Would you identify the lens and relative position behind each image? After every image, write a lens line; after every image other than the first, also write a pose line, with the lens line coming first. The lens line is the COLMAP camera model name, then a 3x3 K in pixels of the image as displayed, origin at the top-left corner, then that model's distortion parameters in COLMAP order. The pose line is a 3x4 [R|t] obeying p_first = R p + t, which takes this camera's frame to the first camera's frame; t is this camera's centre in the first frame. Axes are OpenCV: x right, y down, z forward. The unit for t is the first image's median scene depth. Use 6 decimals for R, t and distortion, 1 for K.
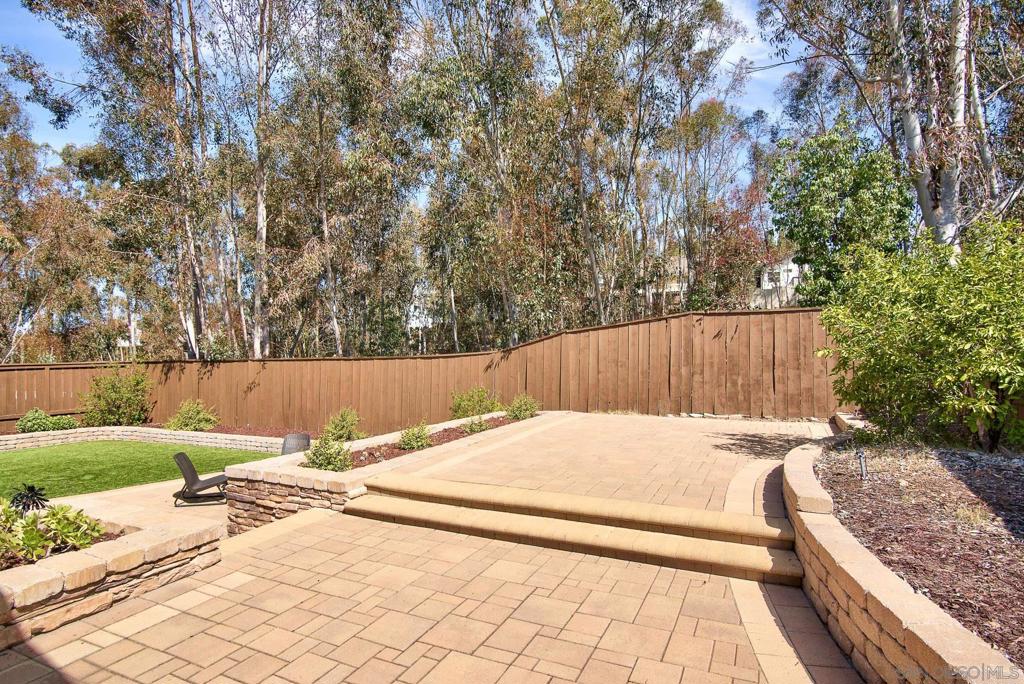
lens RADIAL K [[546.4, 0, 512.9], [0, 546.4, 350.2], [0, 0, 1]] dist [-0.011275, -0.000456]
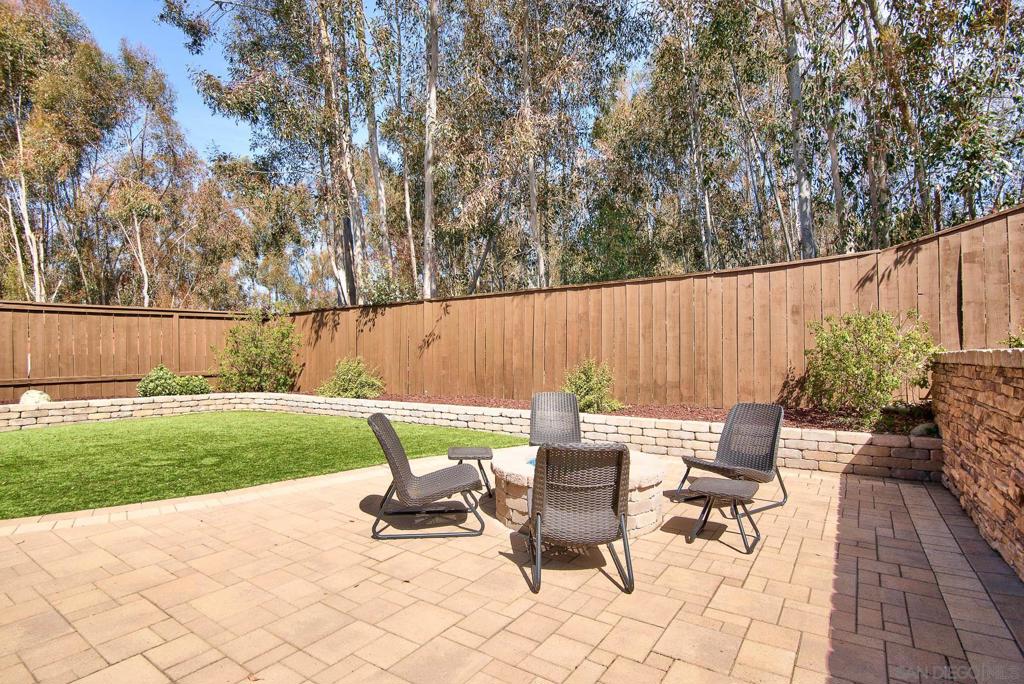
lens RADIAL K [[511.2, 0, 513.2], [0, 511.2, 352.2], [0, 0, 1]] dist [-0.018866, 0.000121]
pose [[0.985348, -0.005658, -0.170462, -0.362208], [0.006854, 0.999956, 0.006428, 0.114548], [0.170418, -0.007502, 0.985343, 0.508903]]
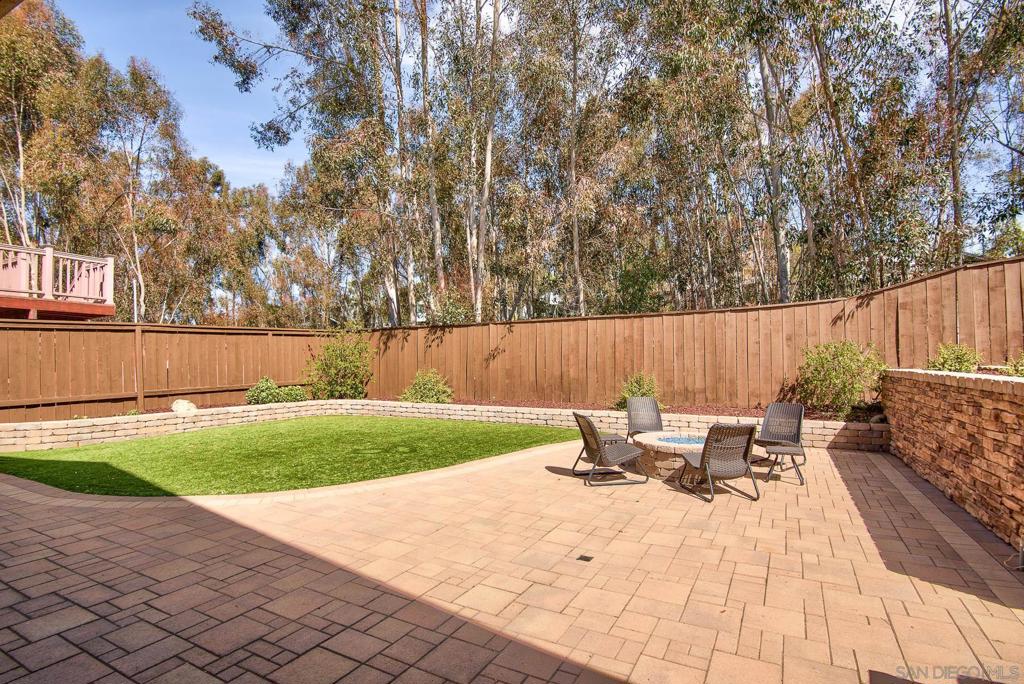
lens RADIAL K [[511.2, 0, 513.2], [0, 511.2, 352.2], [0, 0, 1]] dist [-0.018866, 0.000121]
pose [[0.997671, -0.007484, -0.067800, -0.551388], [0.007525, 0.999972, 0.000343, 0.090412], [0.067795, -0.000853, 0.997699, 0.258089]]
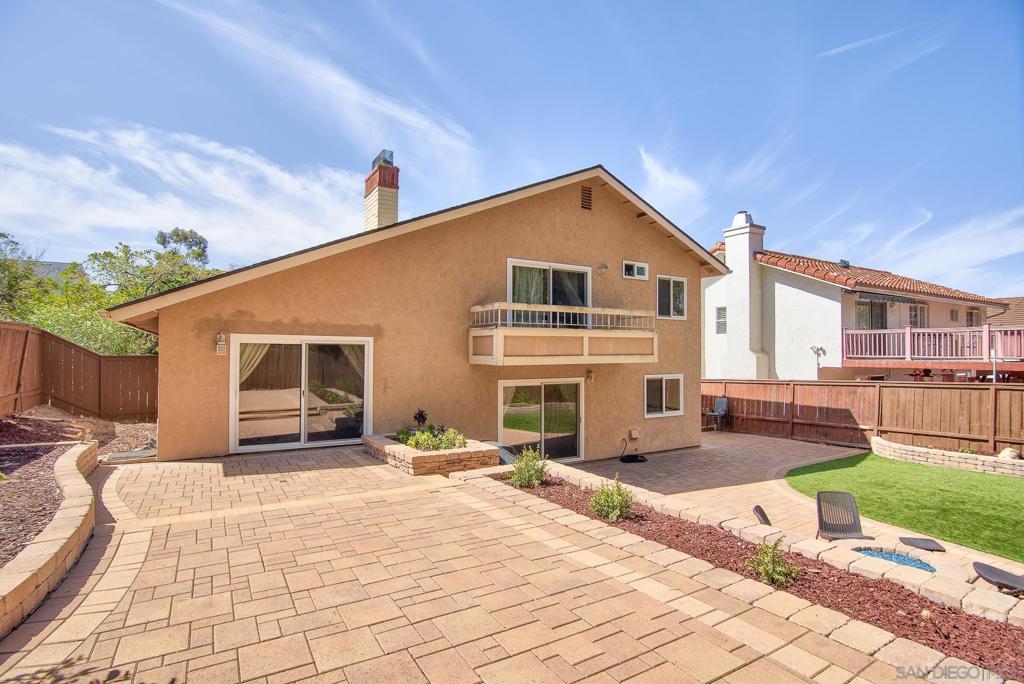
lens RADIAL K [[517.1, 0, 500.5], [0, 517.1, 345.2], [0, 0, 1]] dist [-0.019158, -0.000184]
pose [[-0.569771, -0.024853, -0.821428, 0.334061], [0.004440, 0.999435, -0.033318, -0.020427], [0.821792, -0.022631, -0.569339, 0.866820]]
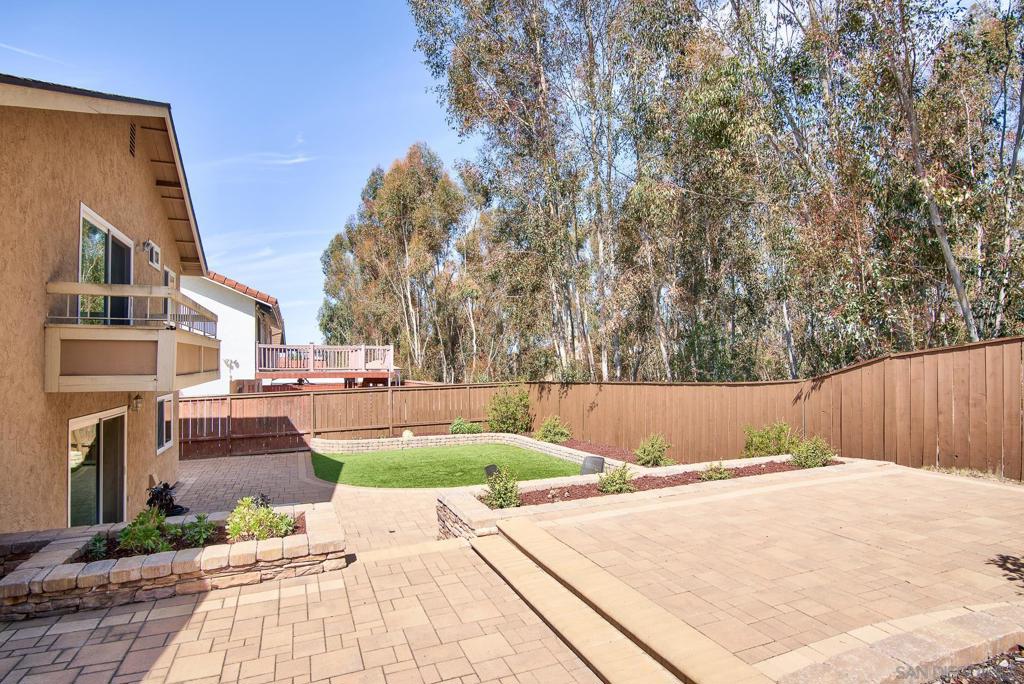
lens RADIAL K [[543.7, 0, 524.6], [0, 543.7, 357.2], [0, 0, 1]] dist [-0.012797, -0.000852]
pose [[0.735154, -0.020921, -0.677578, 0.252468], [0.020617, 0.999751, -0.008499, -0.040094], [0.677587, -0.007722, 0.735402, 0.112235]]
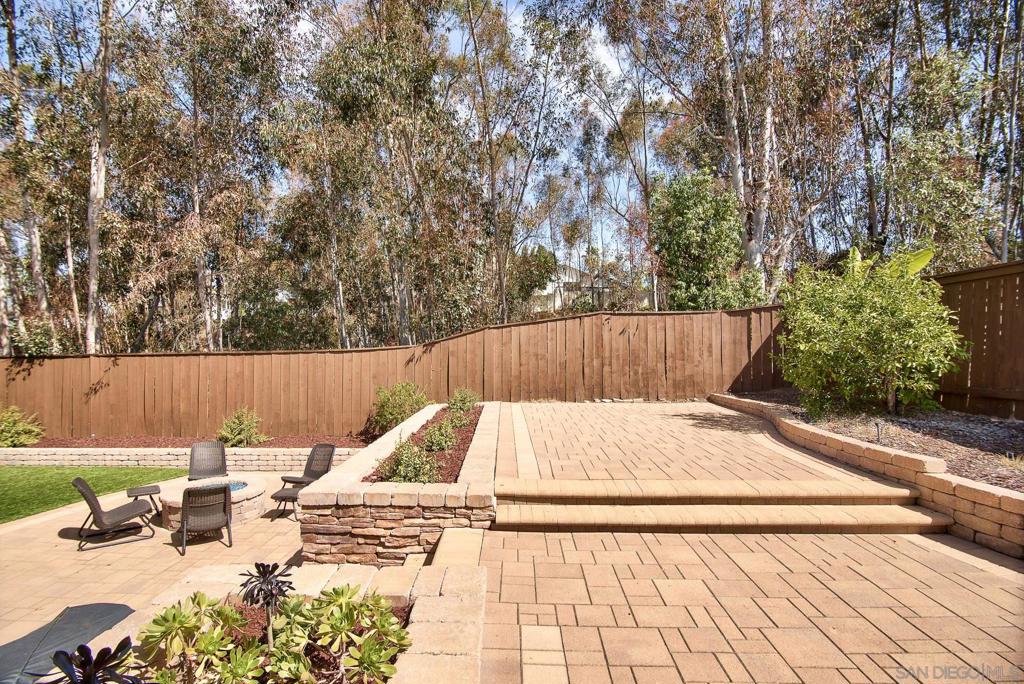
lens RADIAL K [[487.5, 0, 506.6], [0, 487.5, 347.5], [0, 0, 1]] dist [-0.020734, 0.000321]
pose [[0.918670, -0.000623, 0.395025, -0.274929], [-0.002095, 0.999977, 0.006448, -0.000278], [-0.395020, -0.006751, 0.918648, 0.124935]]
